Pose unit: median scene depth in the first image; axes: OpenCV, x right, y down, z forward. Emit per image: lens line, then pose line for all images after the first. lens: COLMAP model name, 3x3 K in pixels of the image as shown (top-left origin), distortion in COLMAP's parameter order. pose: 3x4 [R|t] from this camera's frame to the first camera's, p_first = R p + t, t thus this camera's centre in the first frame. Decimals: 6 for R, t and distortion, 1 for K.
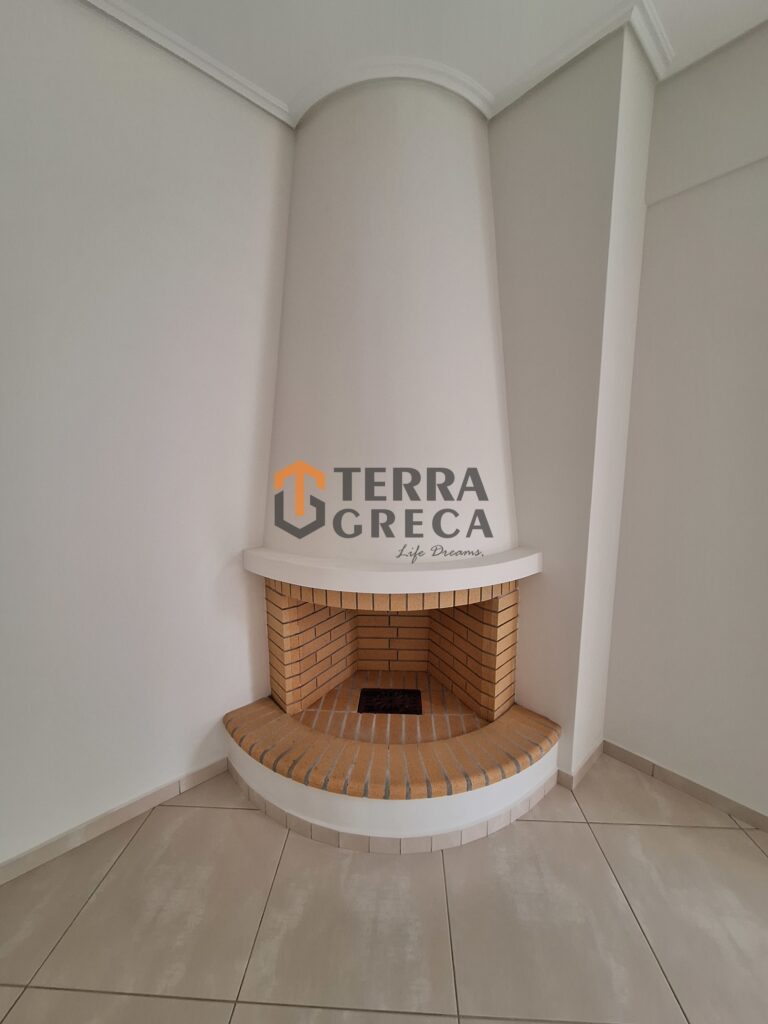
lens RADIAL K [[401.1, 0, 387.0], [0, 401.1, 513.7], [0, 0, 1]] dist [-0.006827, 0.001695]
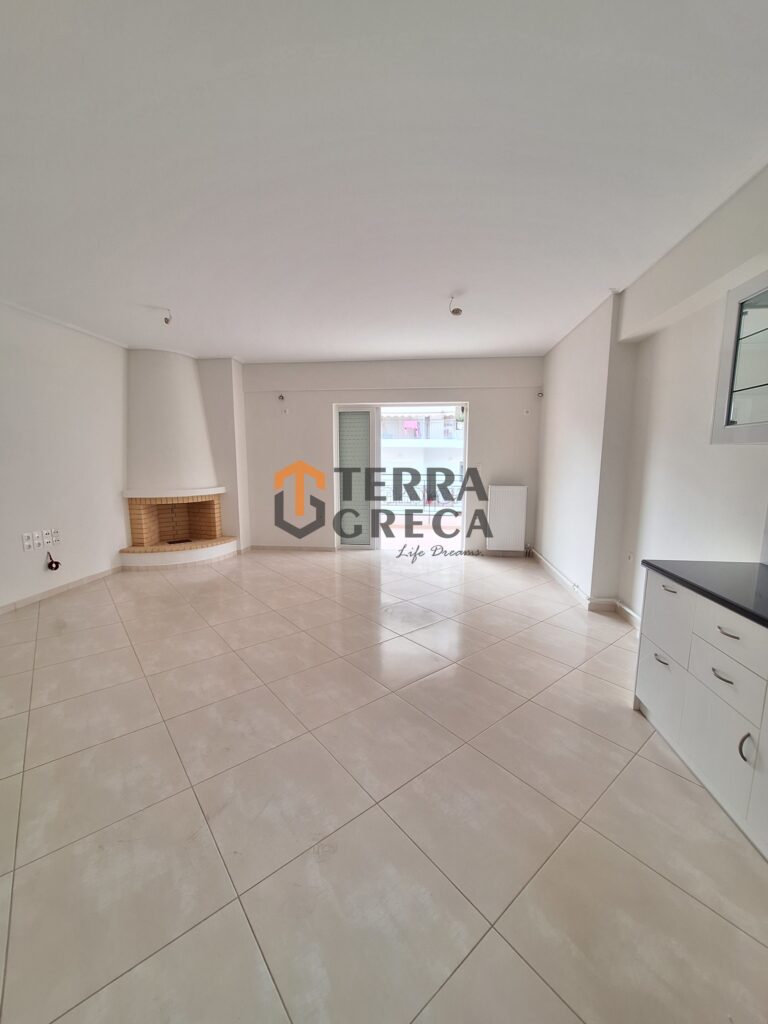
lens RADIAL K [[401.1, 0, 385.4], [0, 401.1, 517.6], [0, 0, 1]] dist [-0.006827, 0.001695]
pose [[0.736556, -0.093006, 0.669951, -0.926419], [0.097616, 0.994748, 0.030774, 0.387661], [-0.669295, 0.042731, 0.741767, -2.444884]]
